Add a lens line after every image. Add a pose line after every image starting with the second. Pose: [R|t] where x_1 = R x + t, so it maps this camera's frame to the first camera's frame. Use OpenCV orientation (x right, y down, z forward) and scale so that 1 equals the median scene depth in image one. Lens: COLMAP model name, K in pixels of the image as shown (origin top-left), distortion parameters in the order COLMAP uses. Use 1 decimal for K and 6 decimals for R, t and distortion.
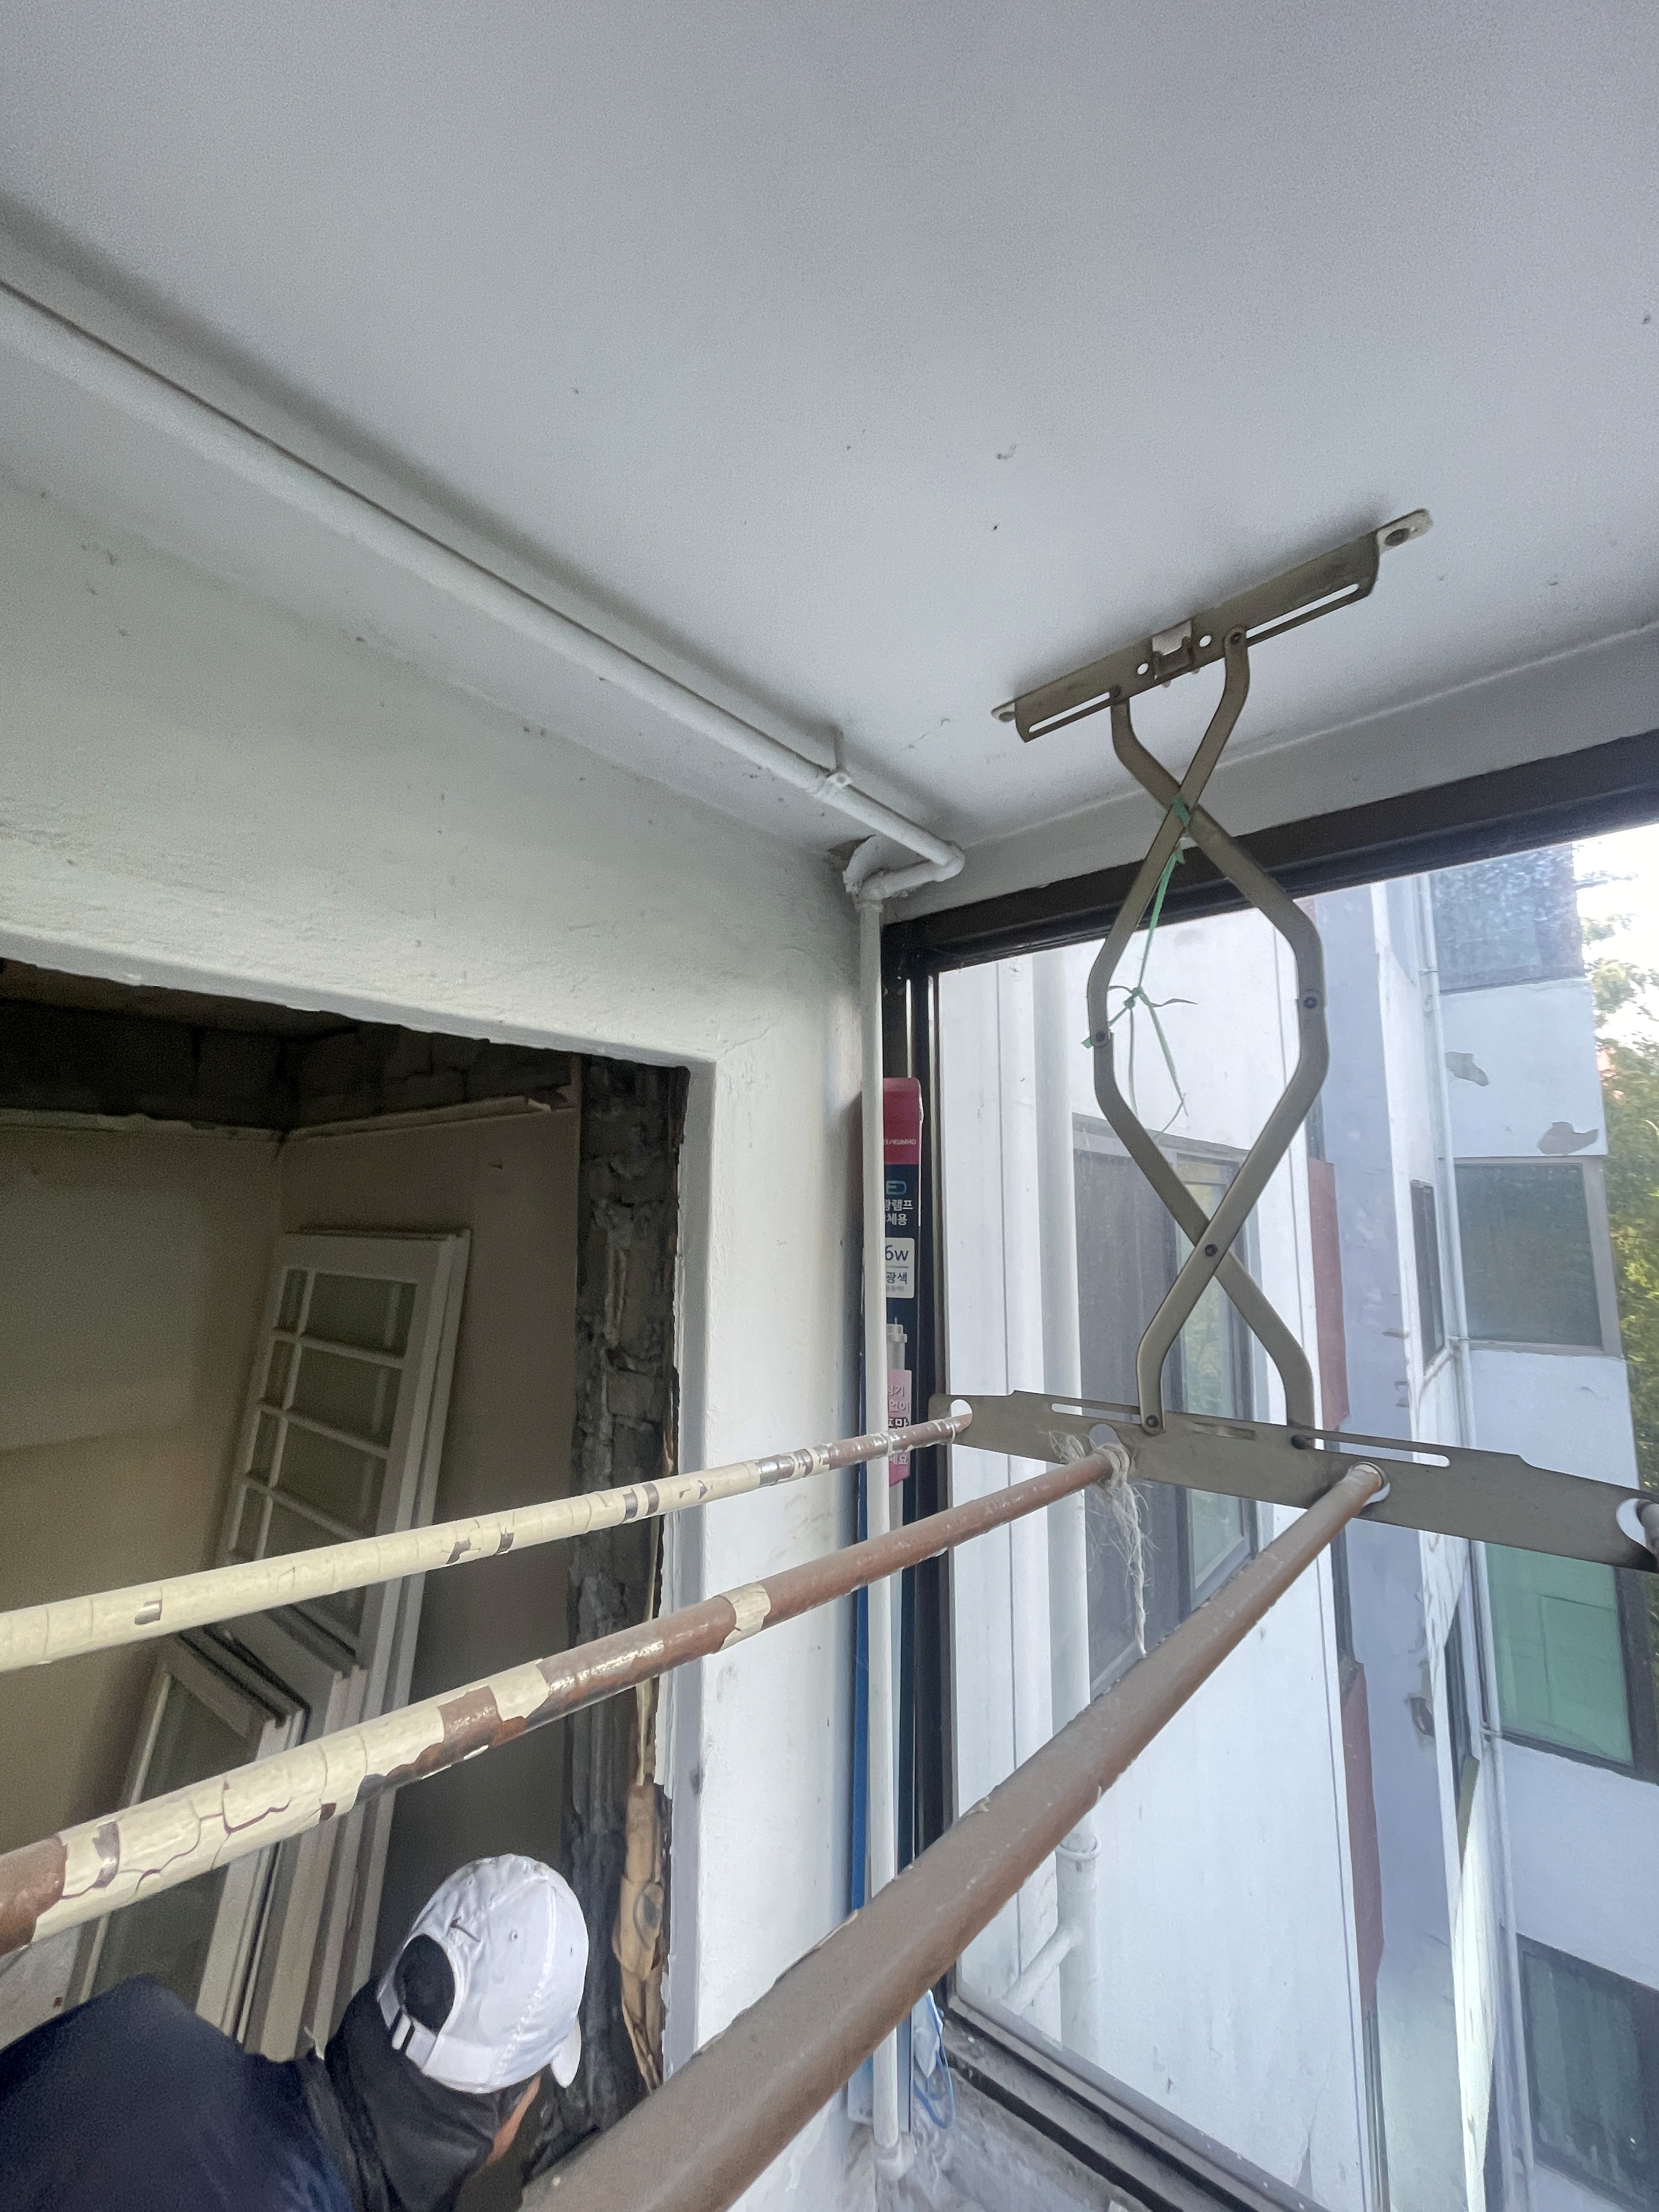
lens RADIAL K [[897.9, 0, 829.5], [0, 897.9, 1106.0], [0, 0, 1]] dist [0.000540, 0.002409]
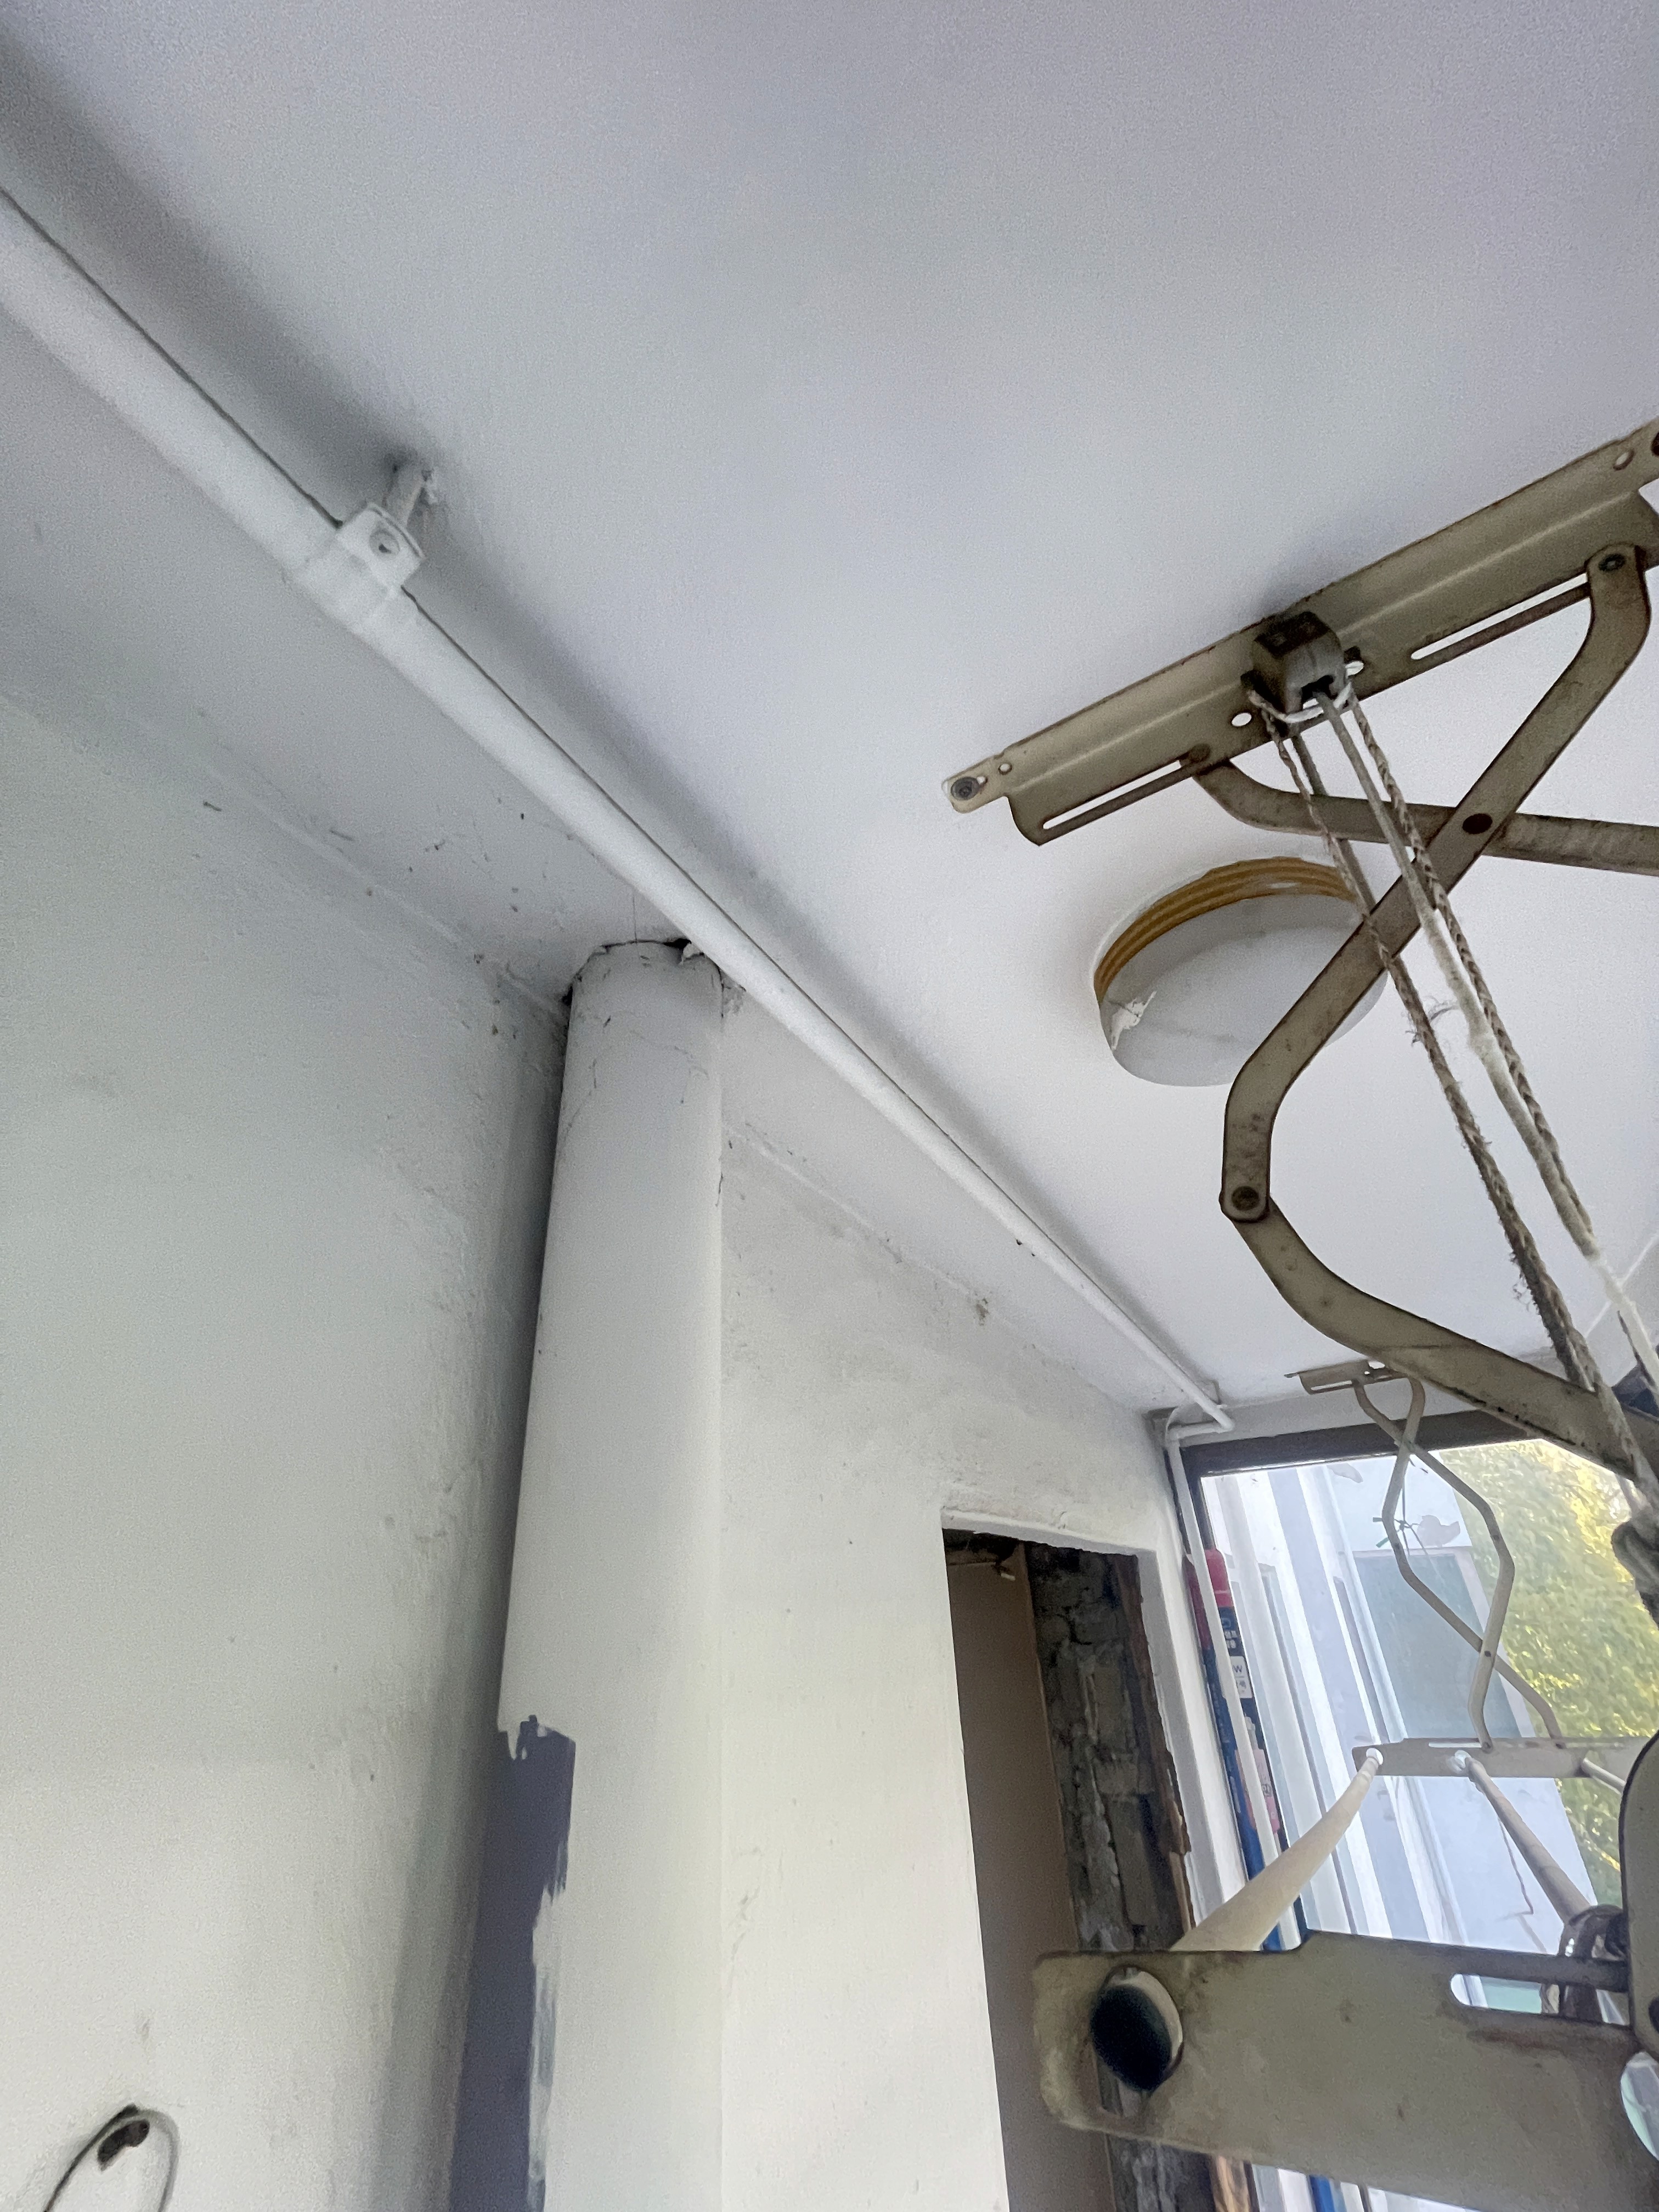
lens RADIAL K [[897.9, 0, 829.5], [0, 897.9, 1106.0], [0, 0, 1]] dist [0.000540, 0.002409]
pose [[0.992033, 0.024630, 0.123549, -0.937955], [0.027568, 0.914492, -0.403664, -0.143498], [-0.122926, 0.403854, 0.906527, -0.870818]]
